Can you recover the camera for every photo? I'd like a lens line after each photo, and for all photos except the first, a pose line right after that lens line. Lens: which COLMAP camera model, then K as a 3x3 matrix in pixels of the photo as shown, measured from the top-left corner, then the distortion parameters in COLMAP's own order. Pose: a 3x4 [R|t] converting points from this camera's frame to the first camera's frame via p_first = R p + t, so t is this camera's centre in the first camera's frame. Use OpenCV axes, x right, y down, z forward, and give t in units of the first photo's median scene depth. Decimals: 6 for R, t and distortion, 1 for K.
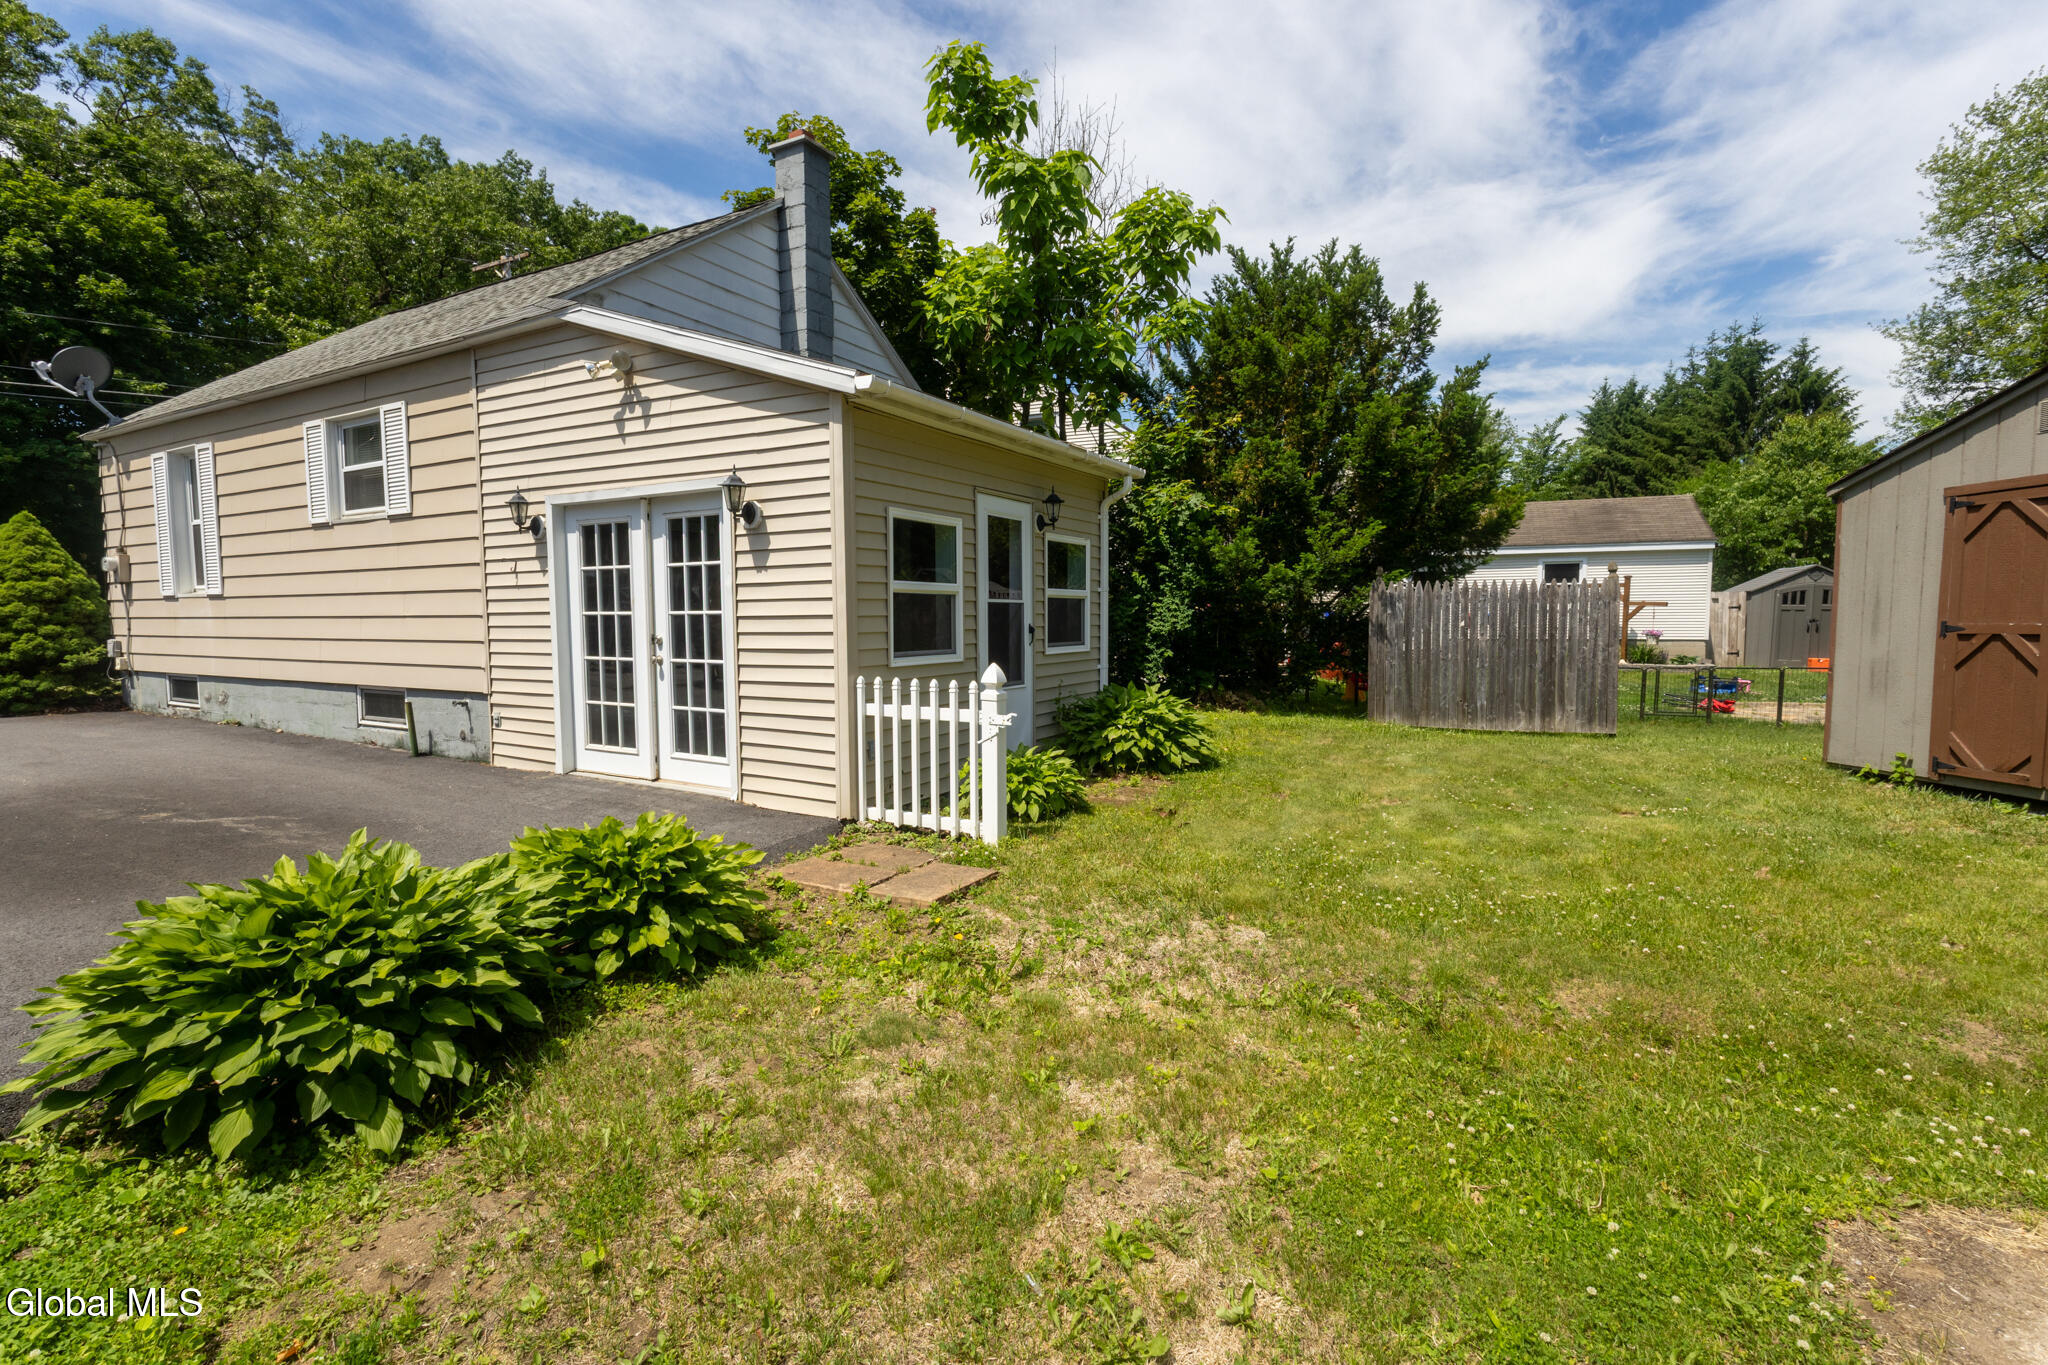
lens RADIAL K [[937.4, 0, 1030.6], [0, 937.4, 681.3], [0, 0, 1]] dist [0.007663, -0.000087]
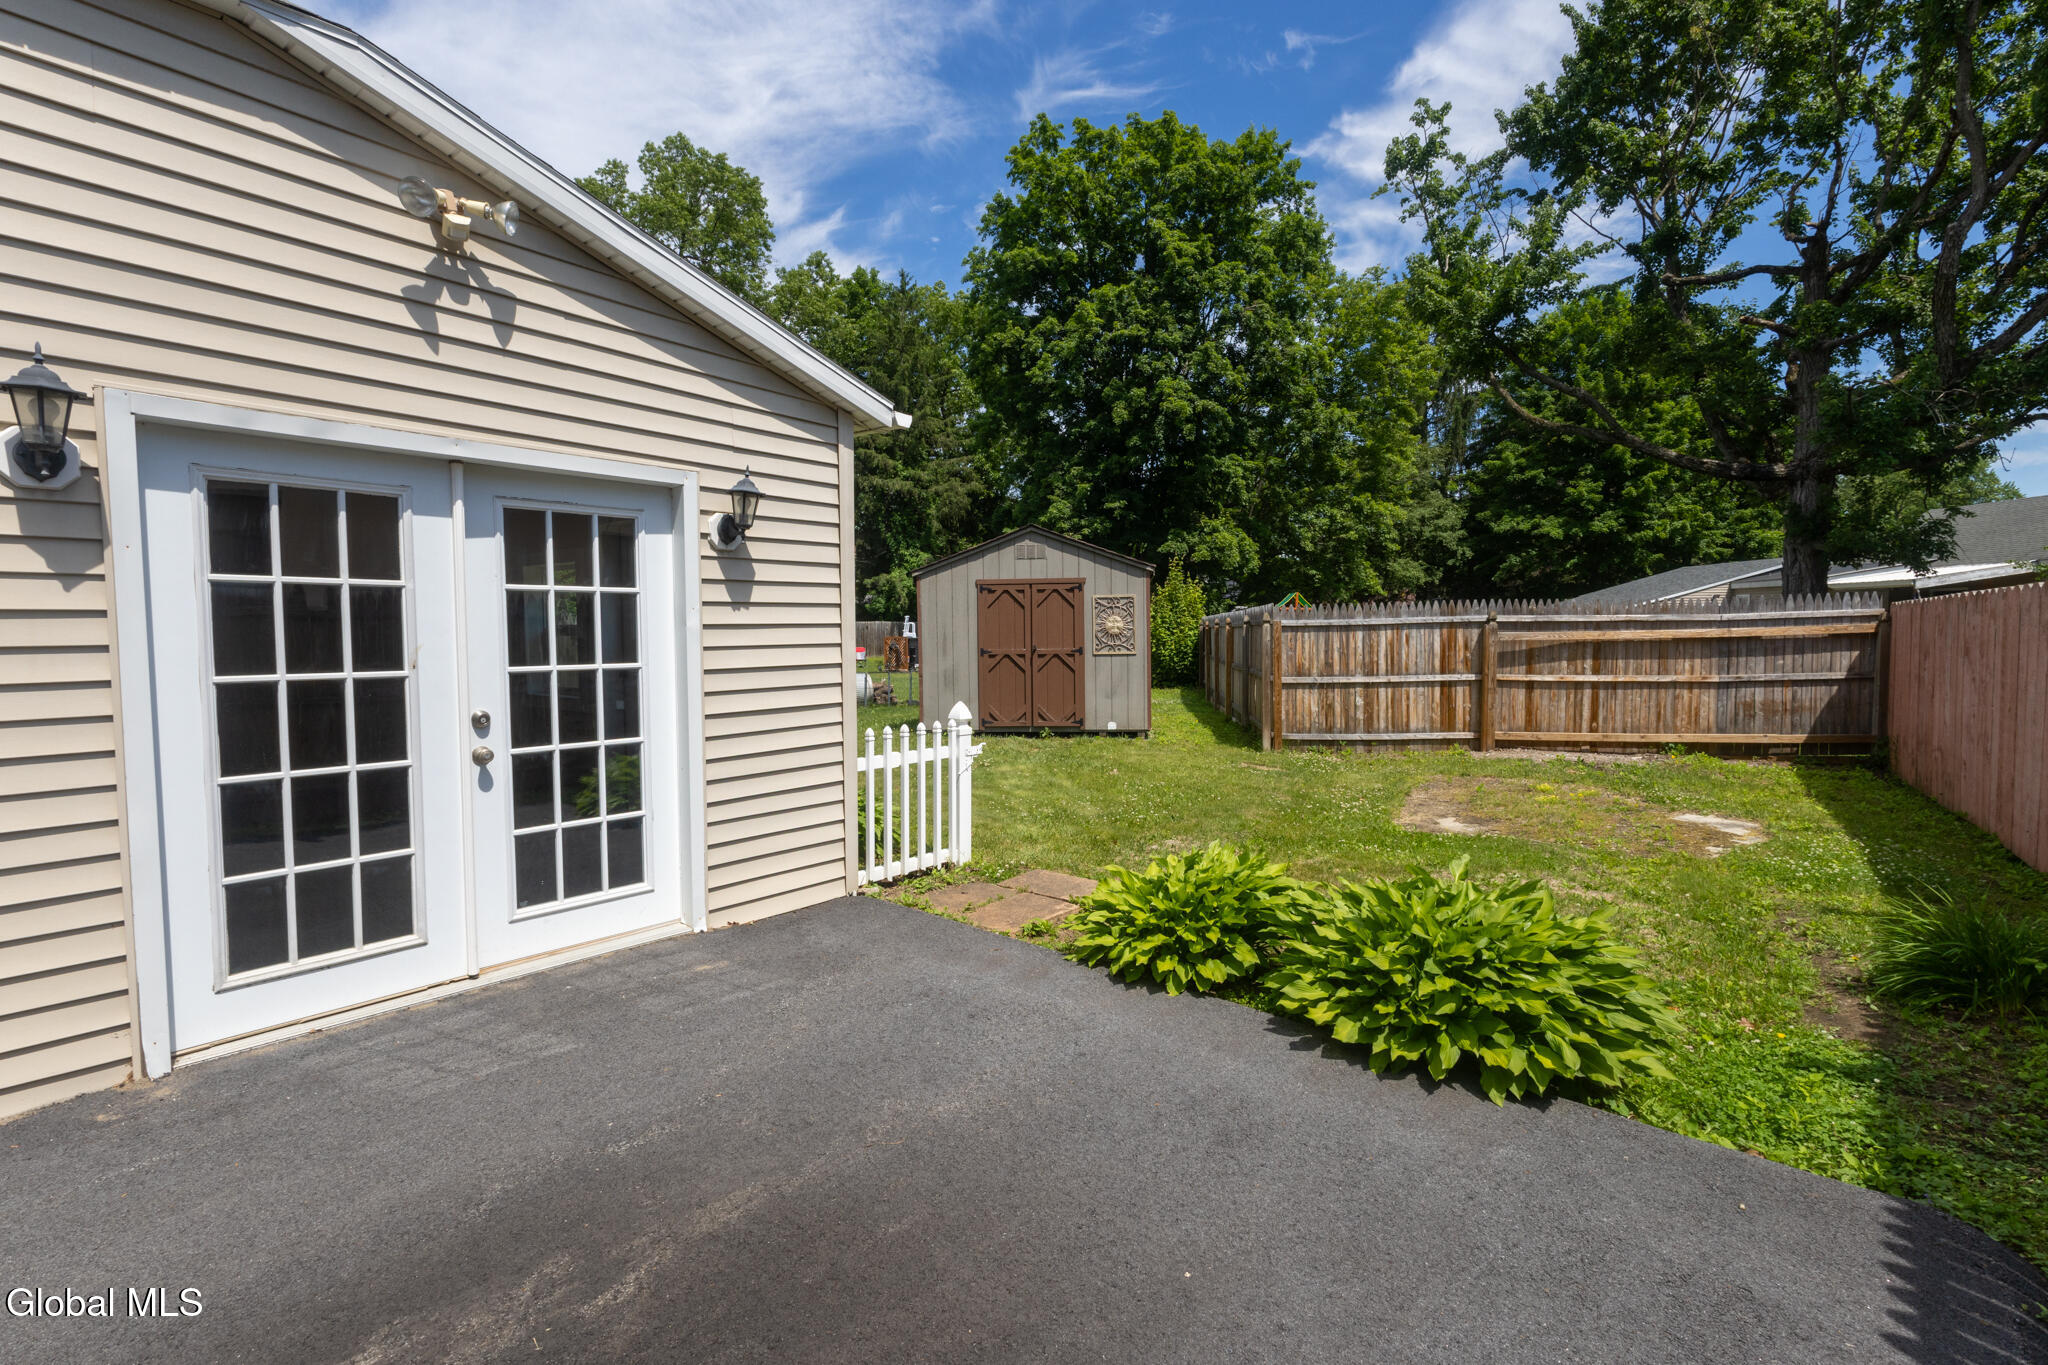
lens RADIAL K [[937.4, 0, 1024.3], [0, 937.4, 682.9], [0, 0, 1]] dist [0.007663, -0.000087]
pose [[0.160842, -0.052604, 0.985577, -0.549343], [0.070457, 0.996643, 0.041696, -0.040402], [-0.984462, 0.062734, 0.164009, 0.362192]]
